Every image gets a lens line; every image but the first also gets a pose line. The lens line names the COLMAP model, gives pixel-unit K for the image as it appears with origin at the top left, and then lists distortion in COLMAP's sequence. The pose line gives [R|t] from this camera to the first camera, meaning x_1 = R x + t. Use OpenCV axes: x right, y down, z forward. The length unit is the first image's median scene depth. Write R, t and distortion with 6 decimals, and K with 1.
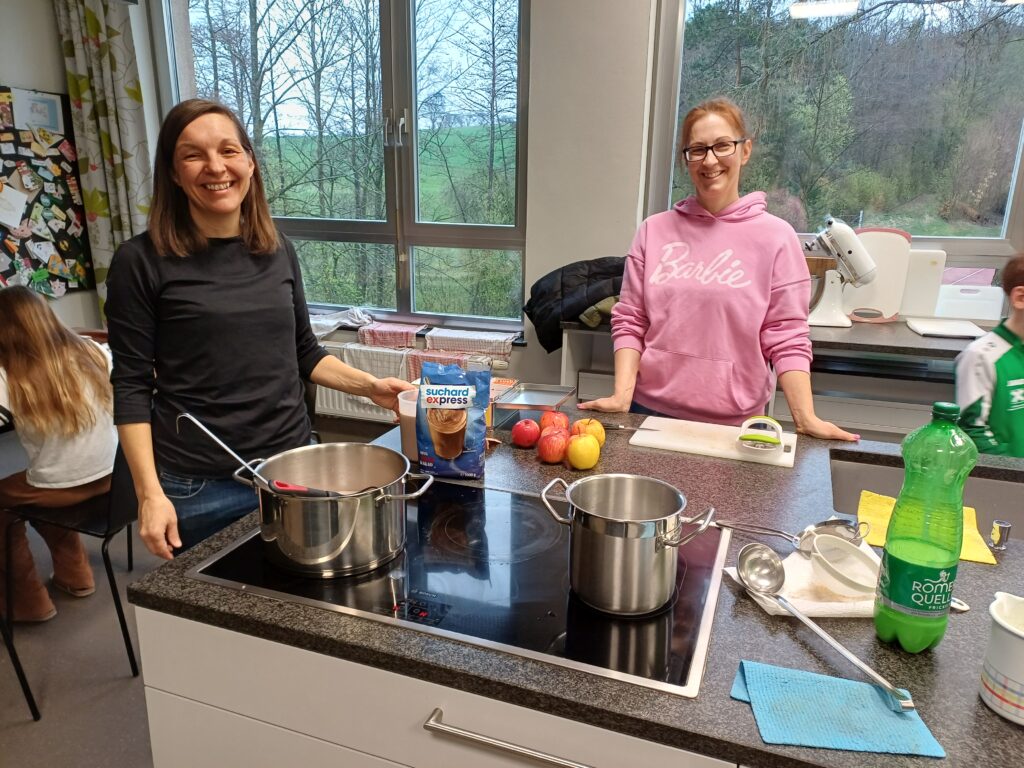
lens RADIAL K [[744.9, 0, 510.7], [0, 744.9, 380.6], [0, 0, 1]] dist [0.055170, -0.043995]
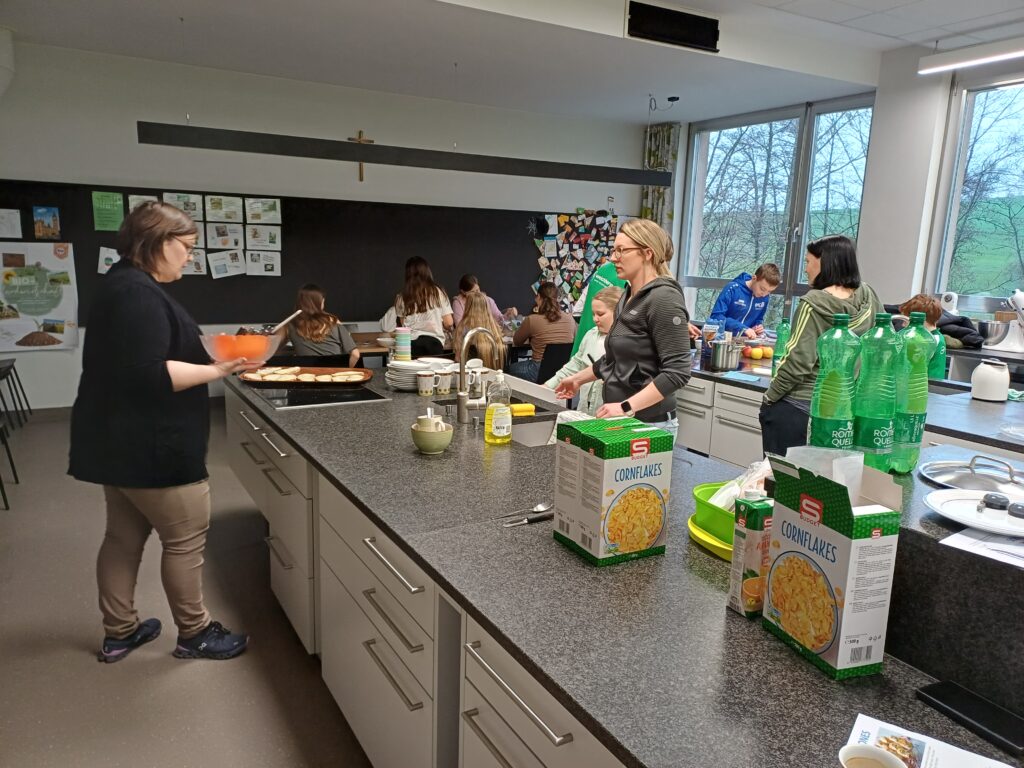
lens RADIAL K [[744.9, 0, 511.7], [0, 744.9, 385.7], [0, 0, 1]] dist [0.055170, -0.043995]
pose [[0.782770, 0.133679, -0.607783, 0.454457], [-0.187574, 0.981917, -0.025611, 0.200982], [0.593369, 0.134052, 0.793690, -0.792614]]
